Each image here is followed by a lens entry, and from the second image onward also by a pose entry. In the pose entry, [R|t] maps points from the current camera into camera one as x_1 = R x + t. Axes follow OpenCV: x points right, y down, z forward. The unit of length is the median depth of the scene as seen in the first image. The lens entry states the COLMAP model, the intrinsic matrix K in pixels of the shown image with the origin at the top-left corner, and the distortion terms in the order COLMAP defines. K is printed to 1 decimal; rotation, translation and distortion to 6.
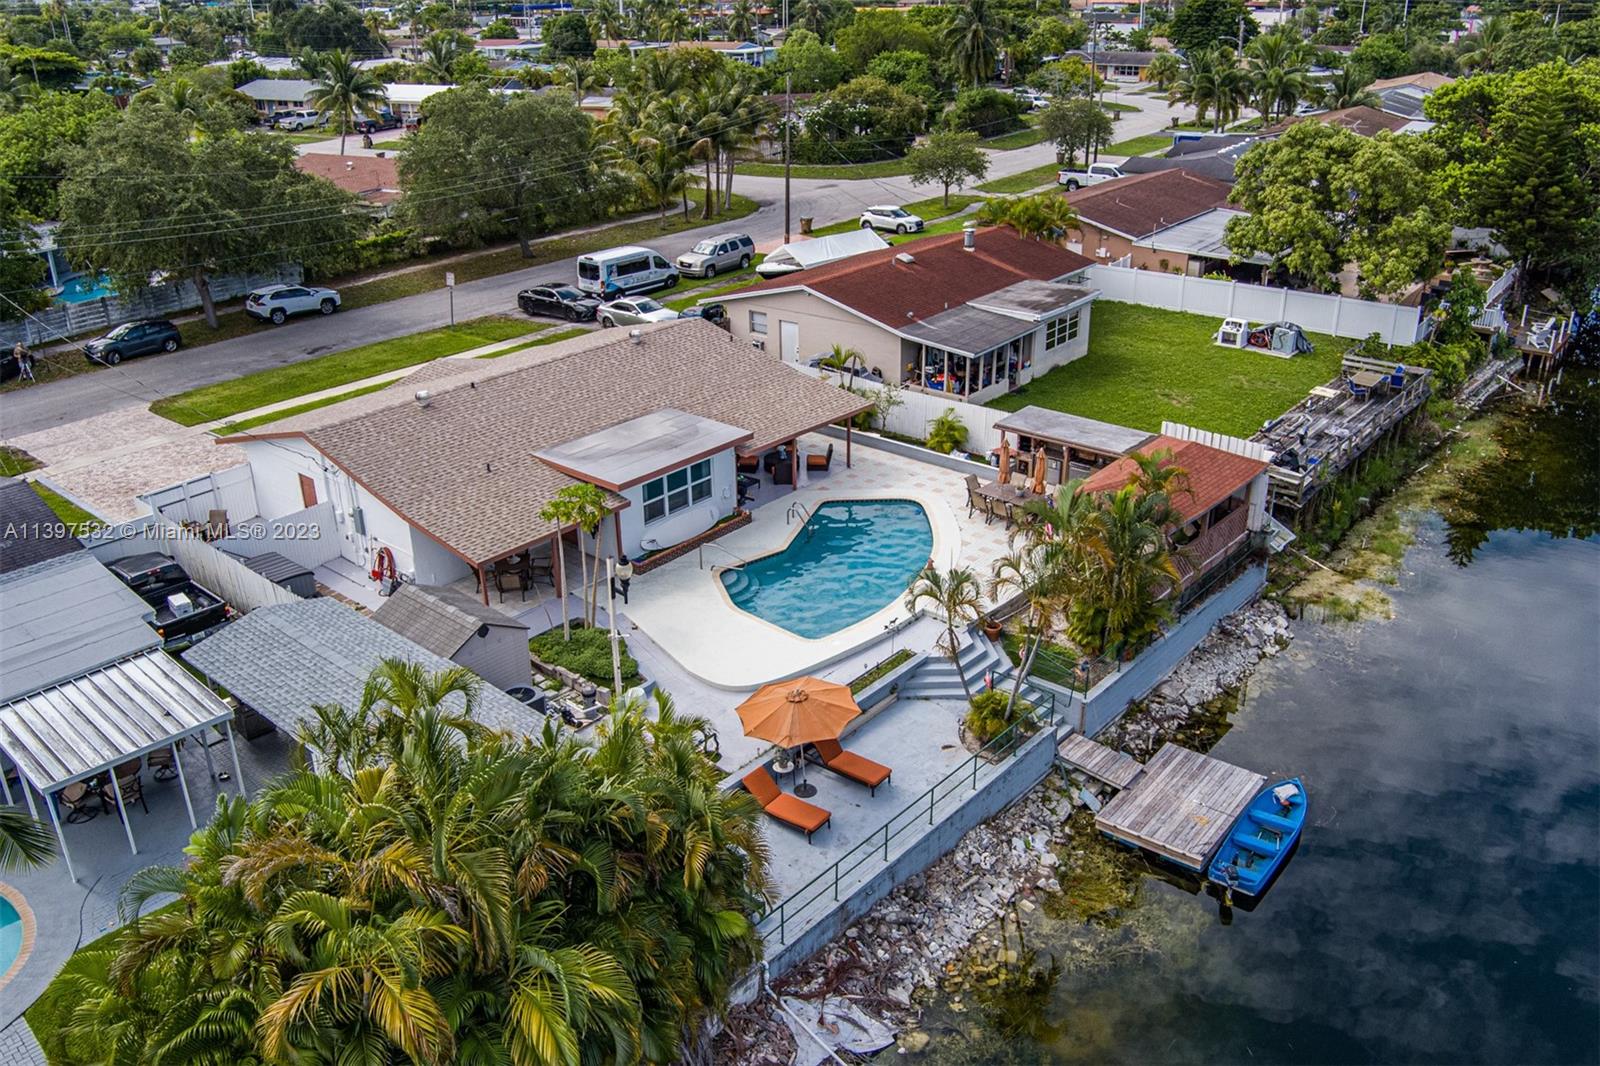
lens RADIAL K [[1290.5, 0, 802.9], [0, 1290.5, 533.7], [0, 0, 1]] dist [-0.081317, 0.038807]
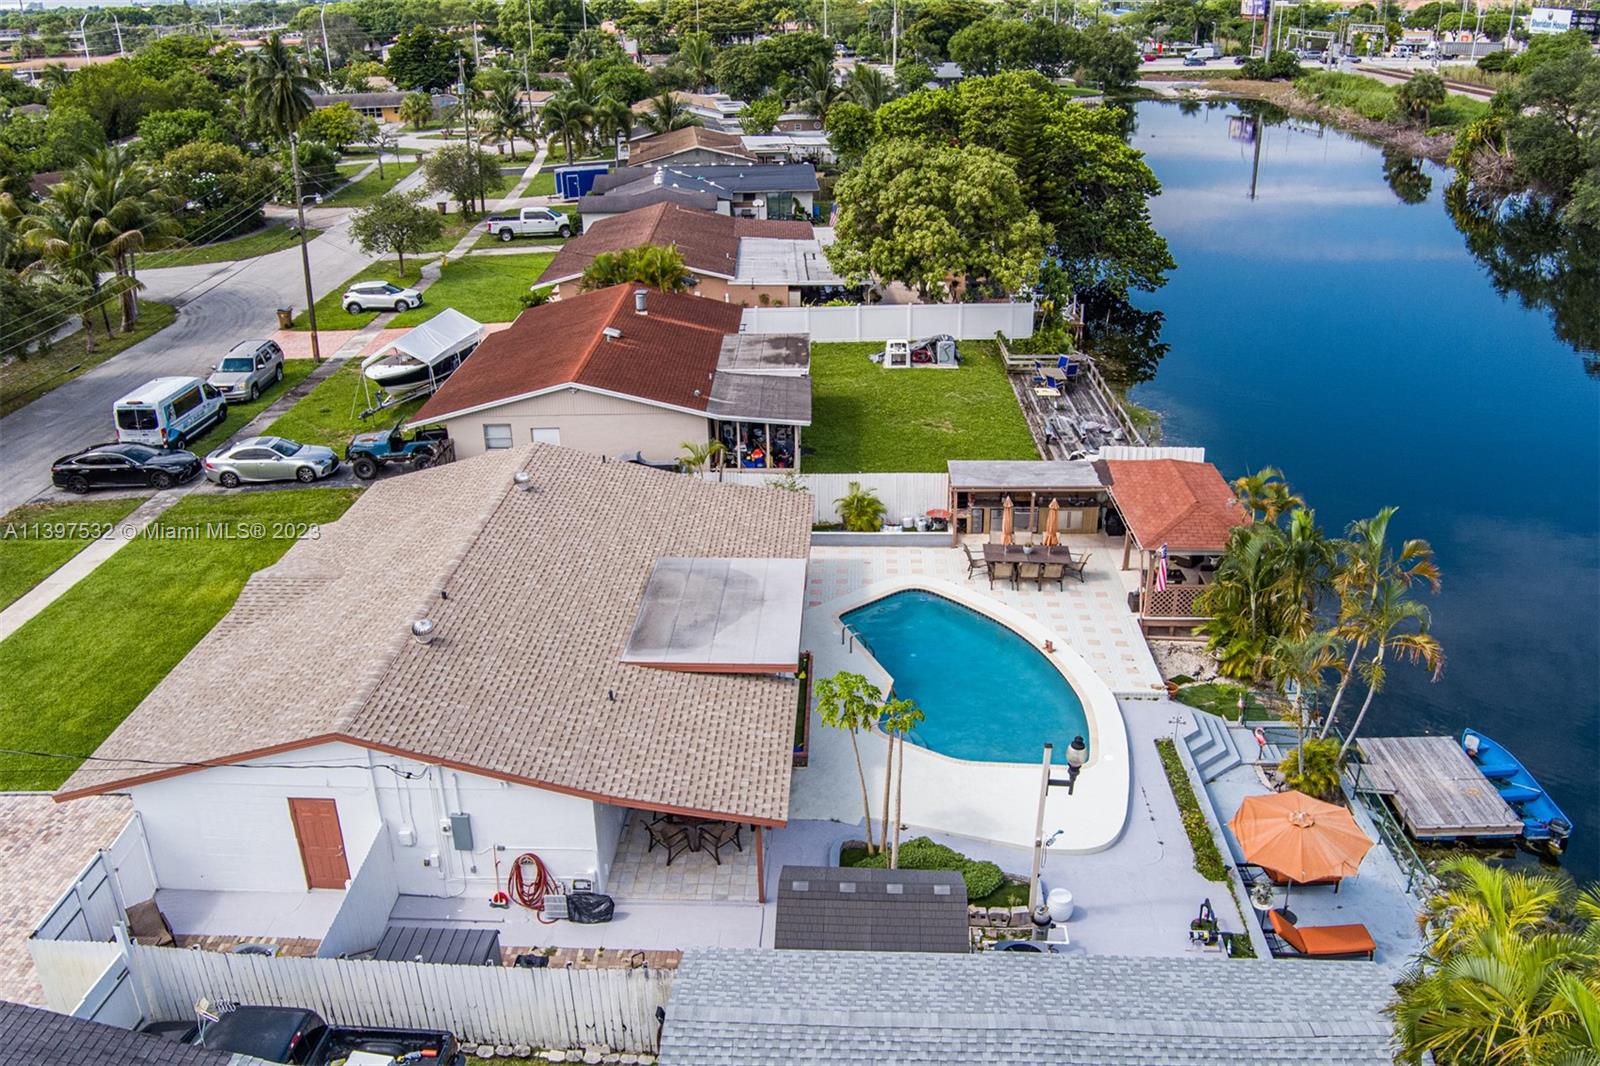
lens RADIAL K [[1290.5, 0, 798.9], [0, 1290.5, 545.6], [0, 0, 1]] dist [-0.081317, 0.038807]
pose [[0.787850, -0.245289, 0.564912, -0.351355], [0.254555, 0.964940, 0.063971, -0.097236], [-0.560798, 0.093401, 0.822668, 0.216405]]
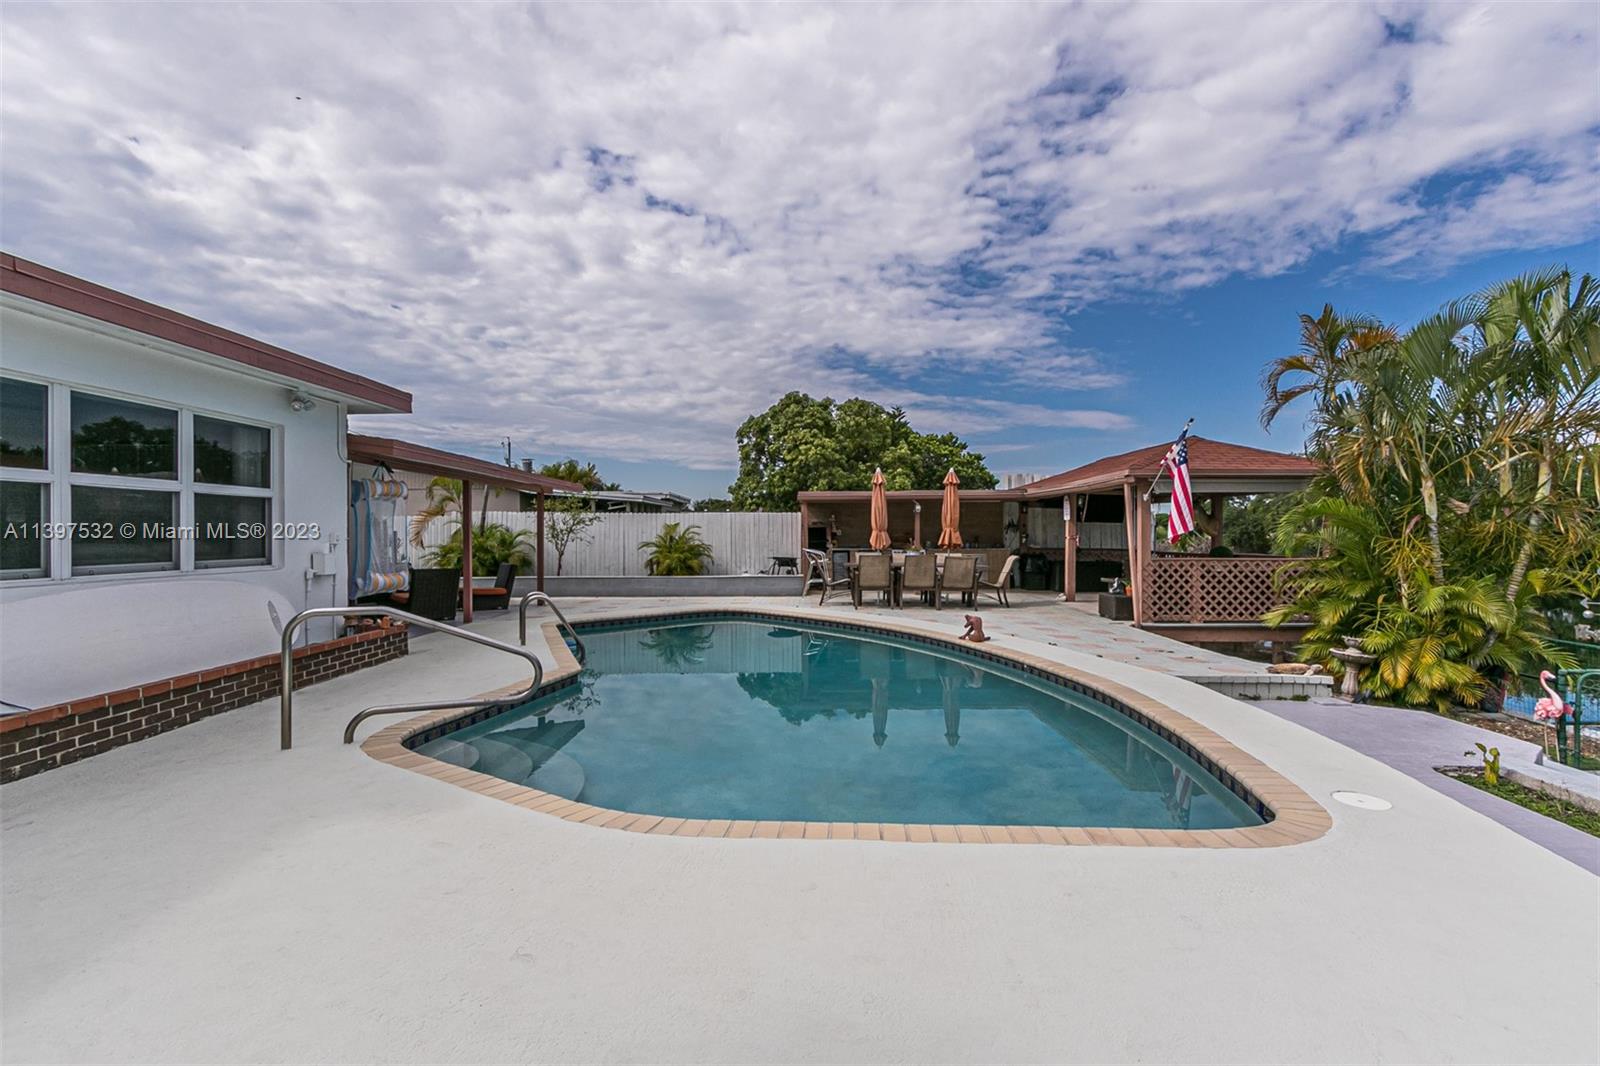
lens RADIAL K [[736.0, 0, 801.5], [0, 736.0, 524.8], [0, 0, 1]] dist [-0.003723, 0.000821]
pose [[0.766700, 0.015102, 0.641828, -0.065957], [0.246544, 0.916142, -0.316068, 0.032726], [-0.592779, 0.400568, 0.698683, 0.544250]]
